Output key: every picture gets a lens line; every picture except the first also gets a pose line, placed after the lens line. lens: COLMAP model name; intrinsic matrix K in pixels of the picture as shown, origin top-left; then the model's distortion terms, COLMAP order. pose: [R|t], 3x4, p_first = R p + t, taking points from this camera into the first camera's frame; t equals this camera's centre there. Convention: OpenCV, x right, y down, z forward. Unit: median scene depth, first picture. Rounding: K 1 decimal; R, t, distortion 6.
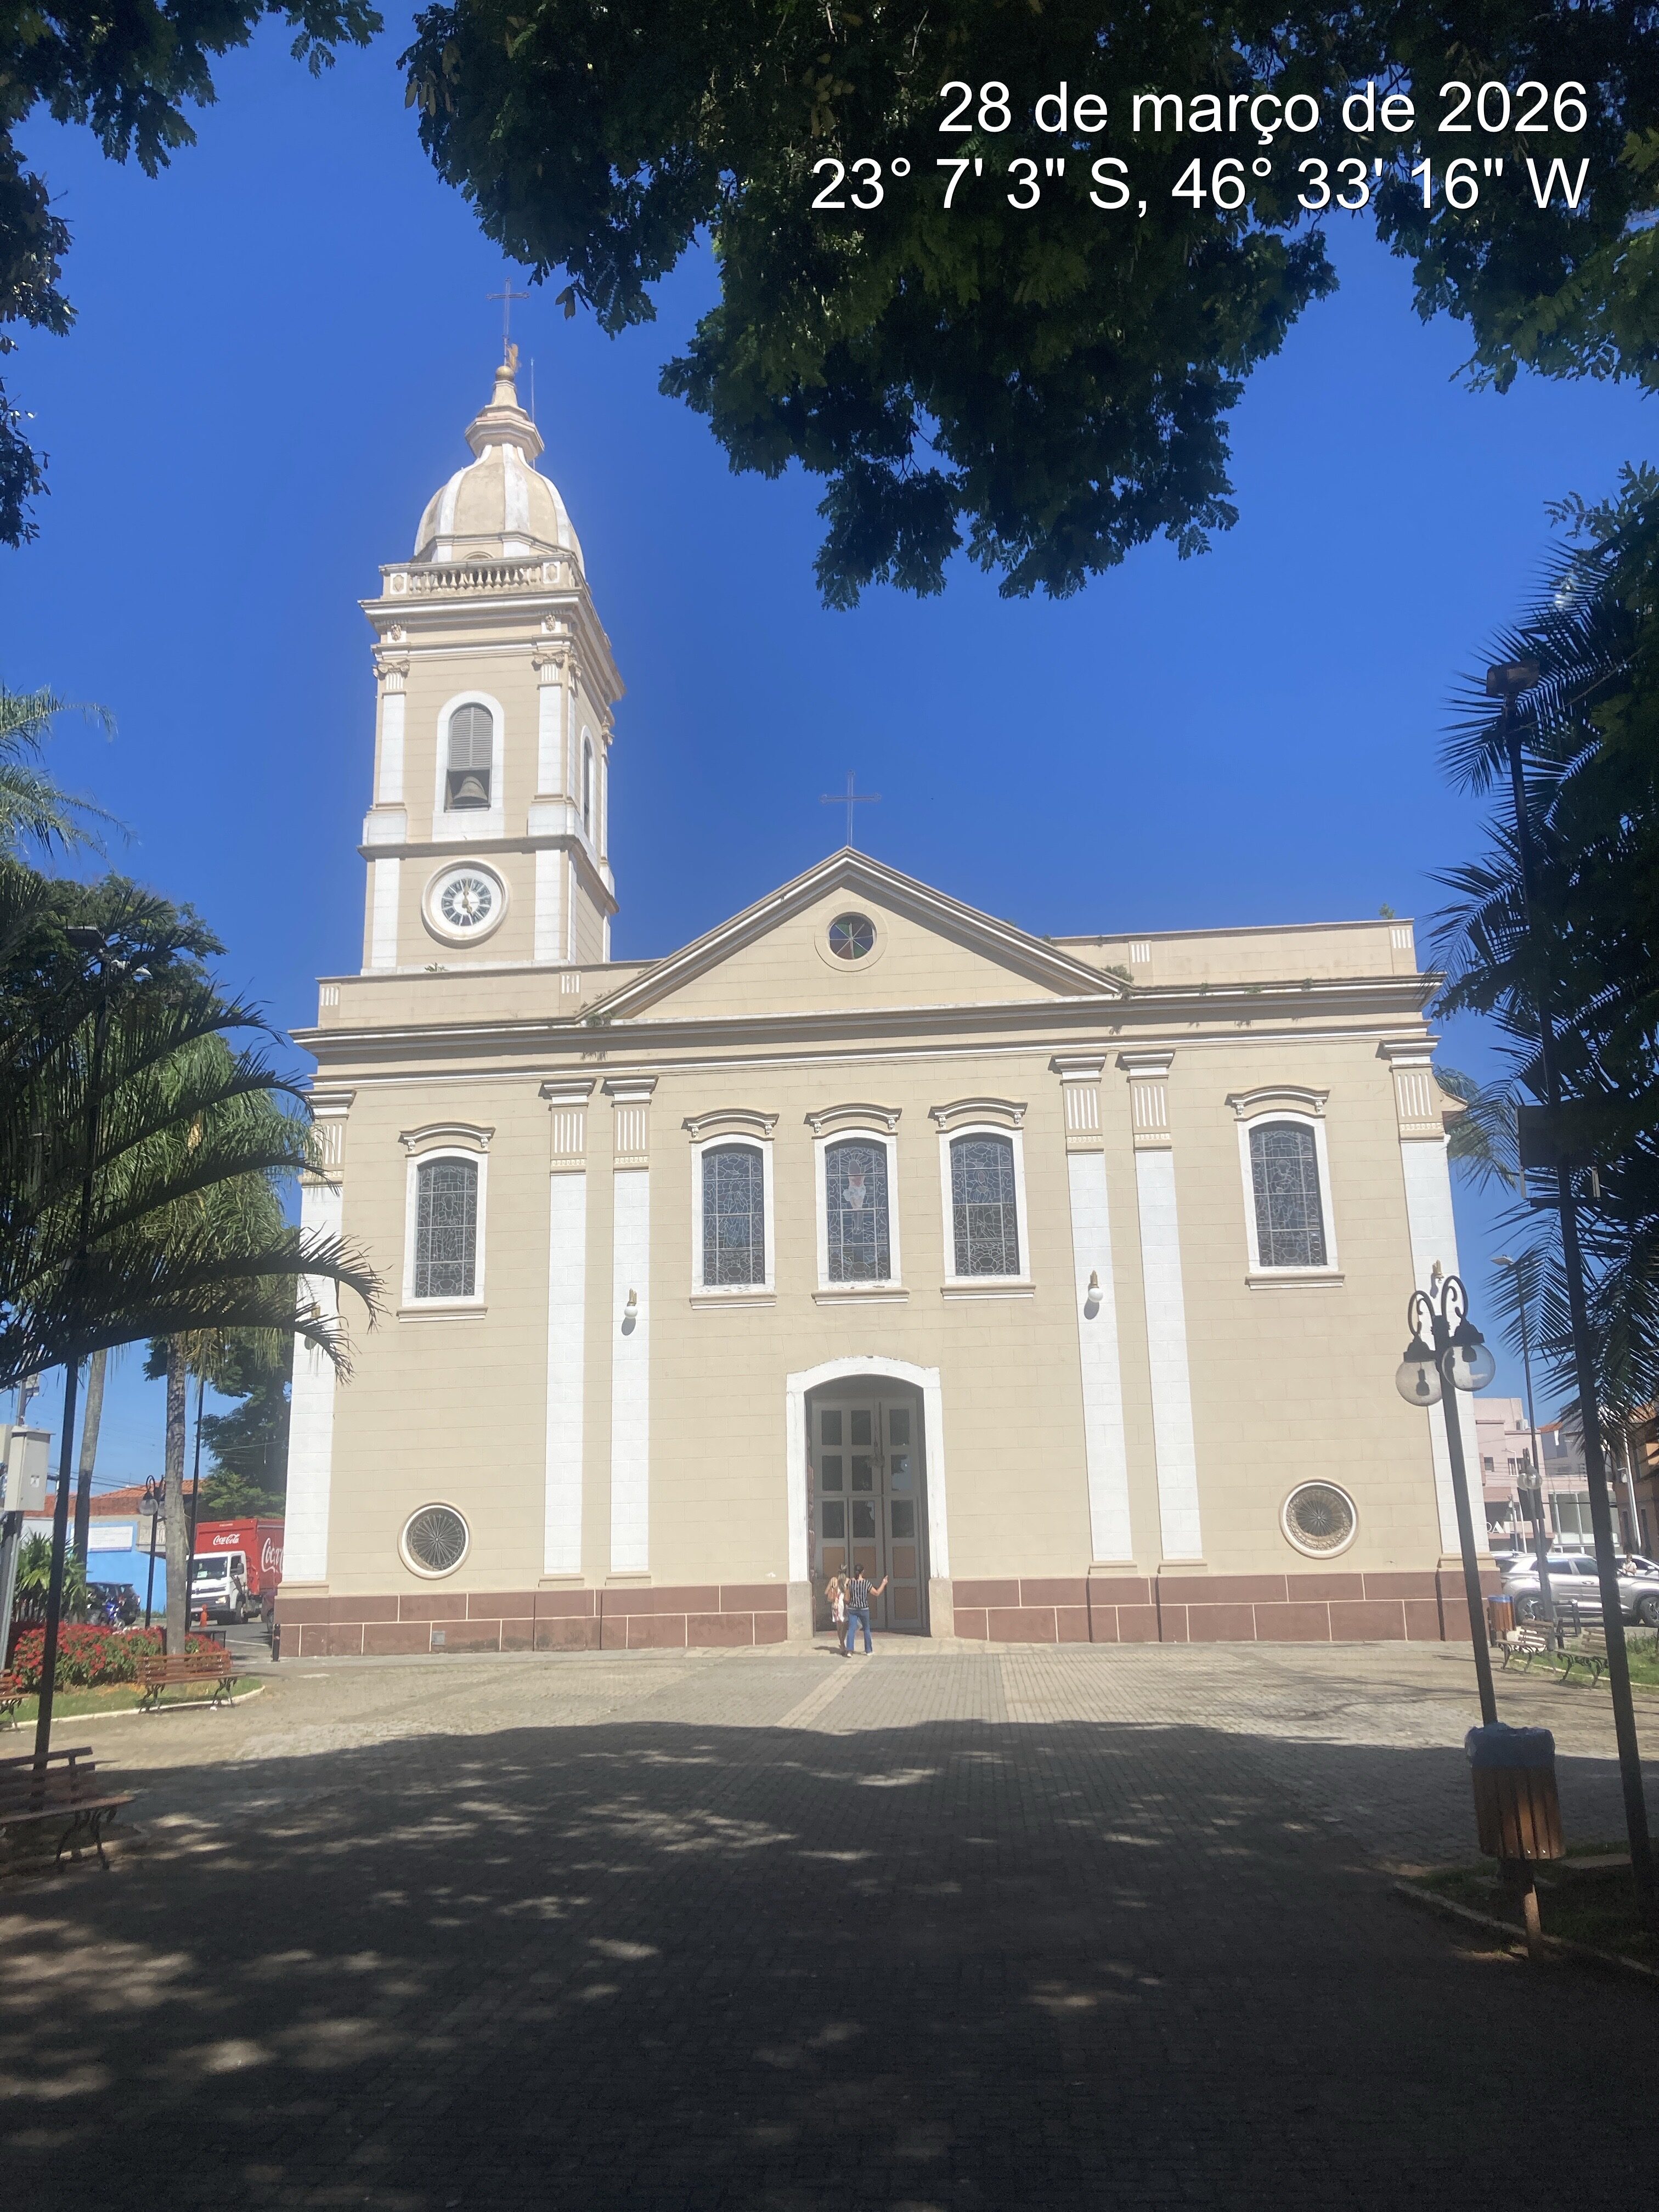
lens RADIAL K [[1758.1, 0, 820.0], [0, 1758.1, 1085.1], [0, 0, 1]] dist [0.051017, -0.047376]
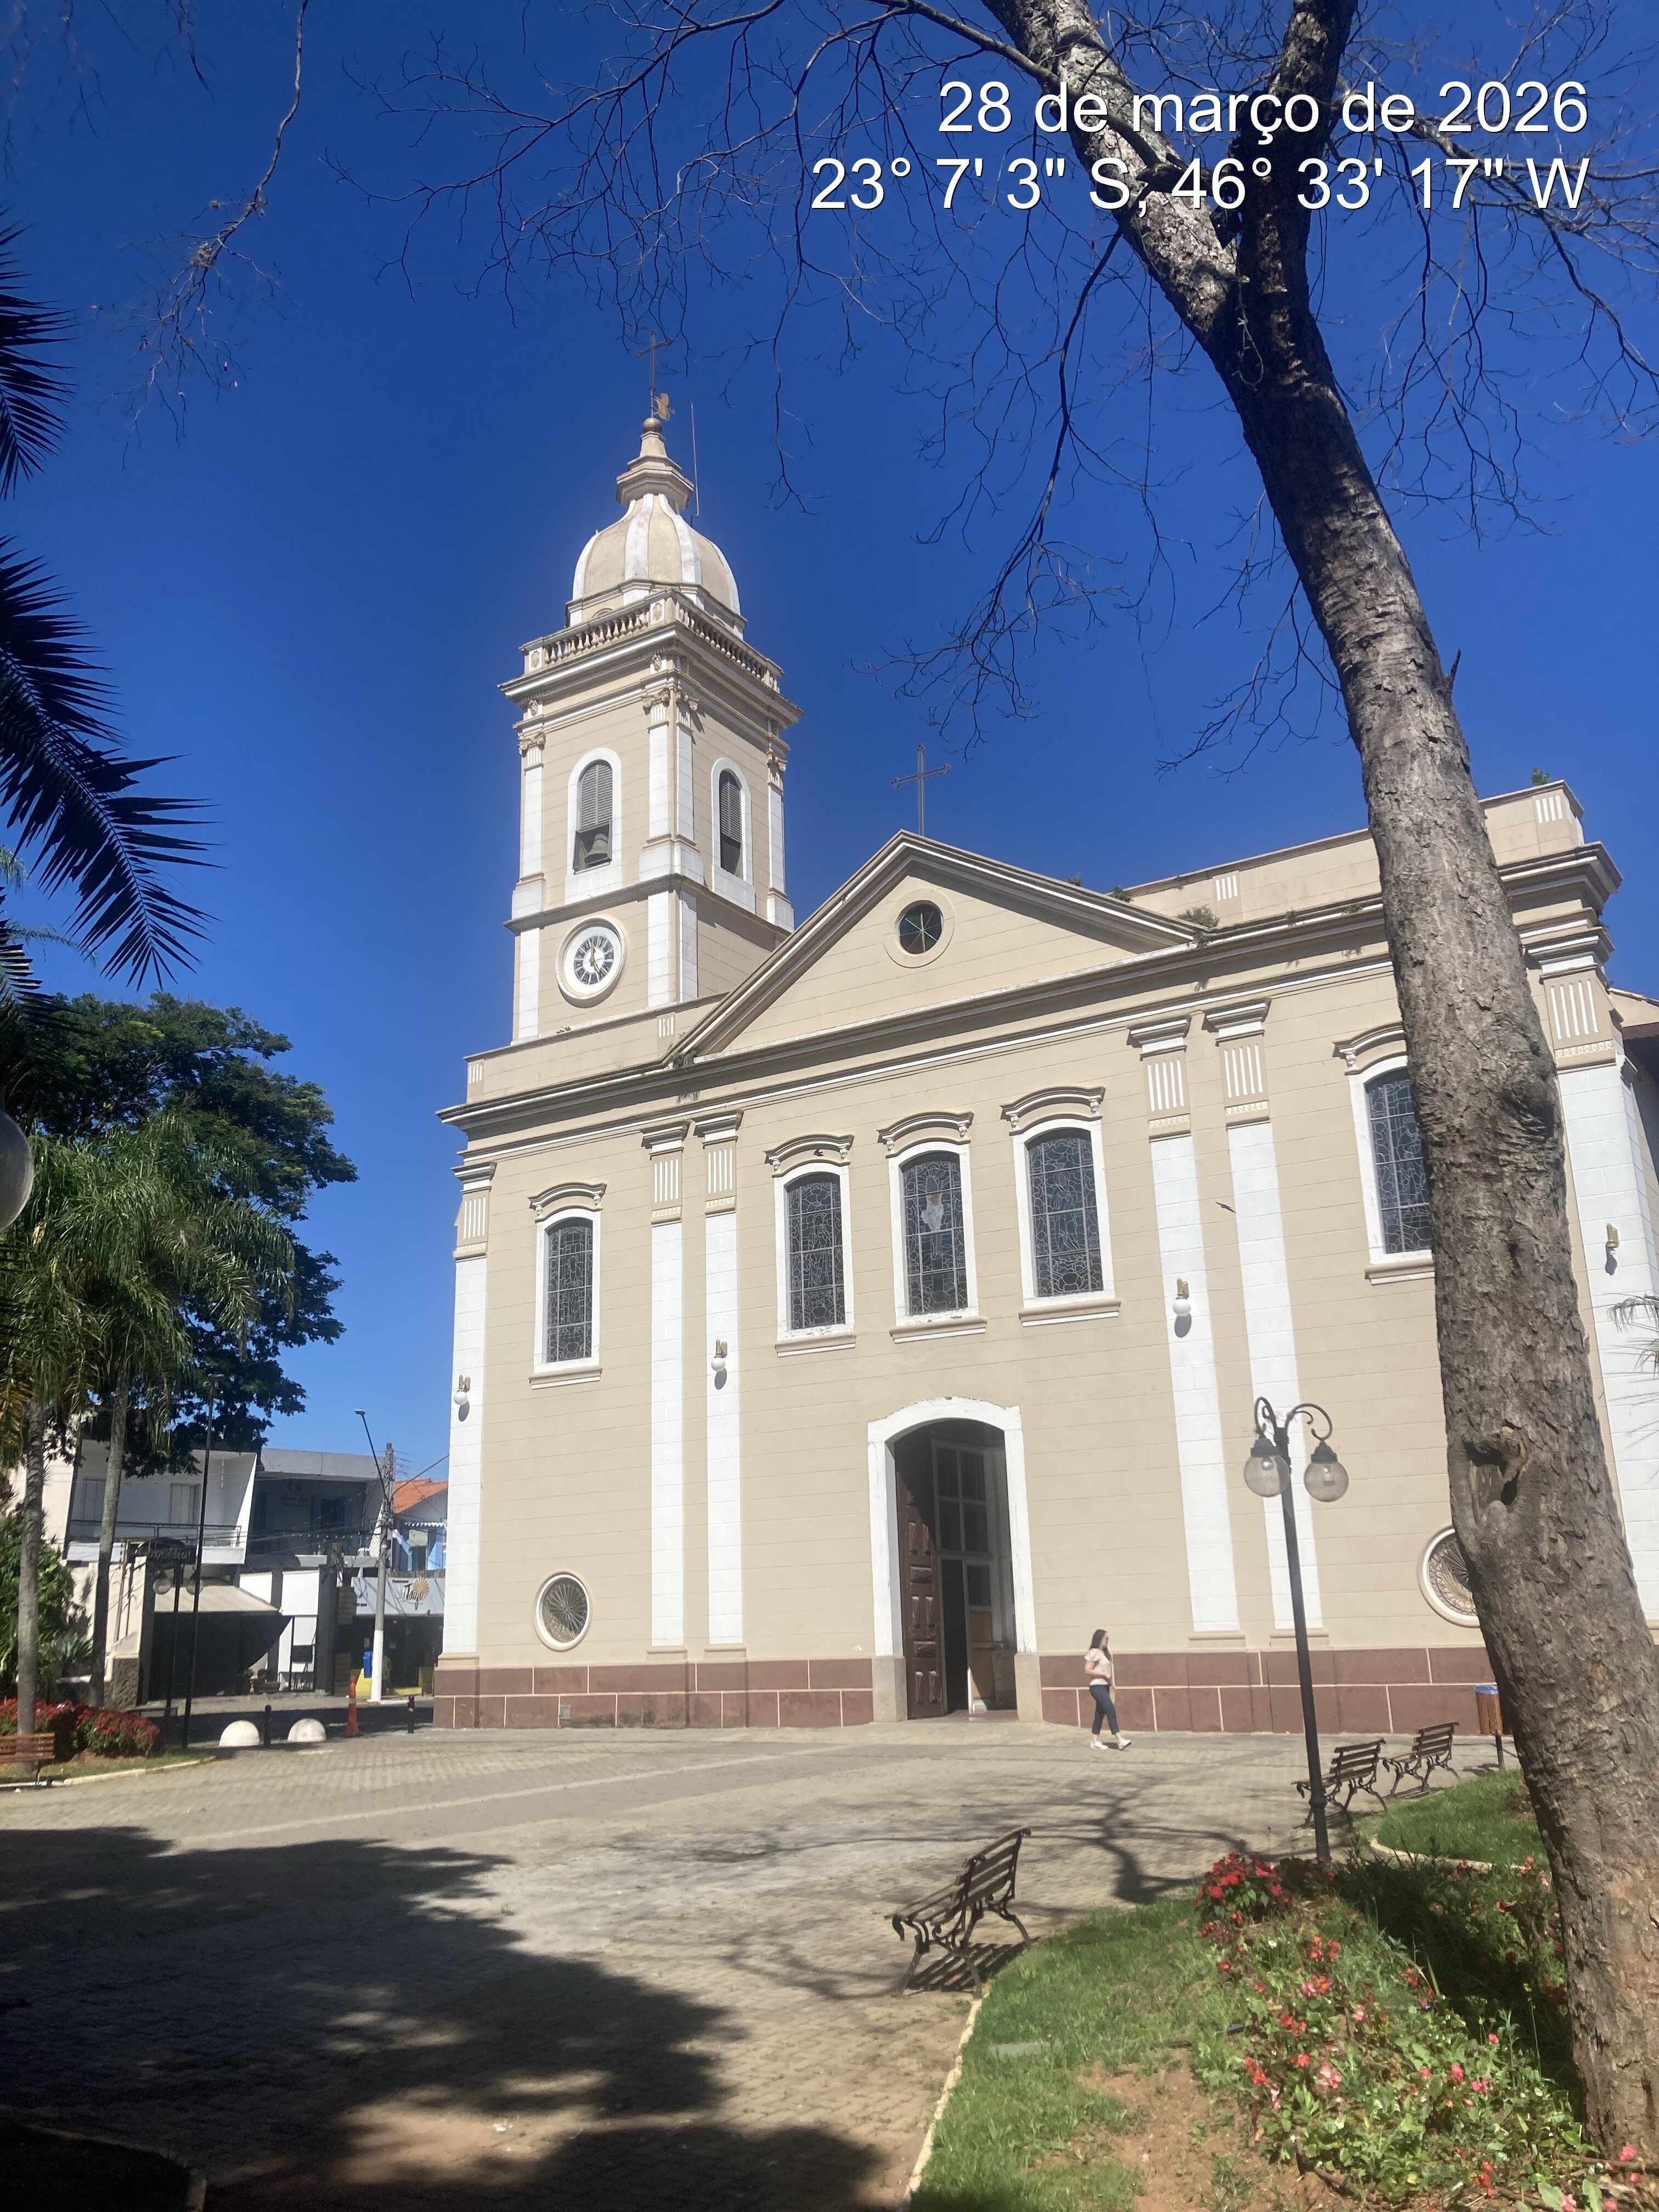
lens RADIAL K [[1758.1, 0, 880.9], [0, 1758.1, 1092.3], [0, 0, 1]] dist [0.051017, -0.047376]
pose [[0.896007, -0.131489, -0.424125, 0.379847], [0.123629, 0.991255, -0.046135, 0.038429], [0.426483, -0.011097, 0.904428, 0.186095]]
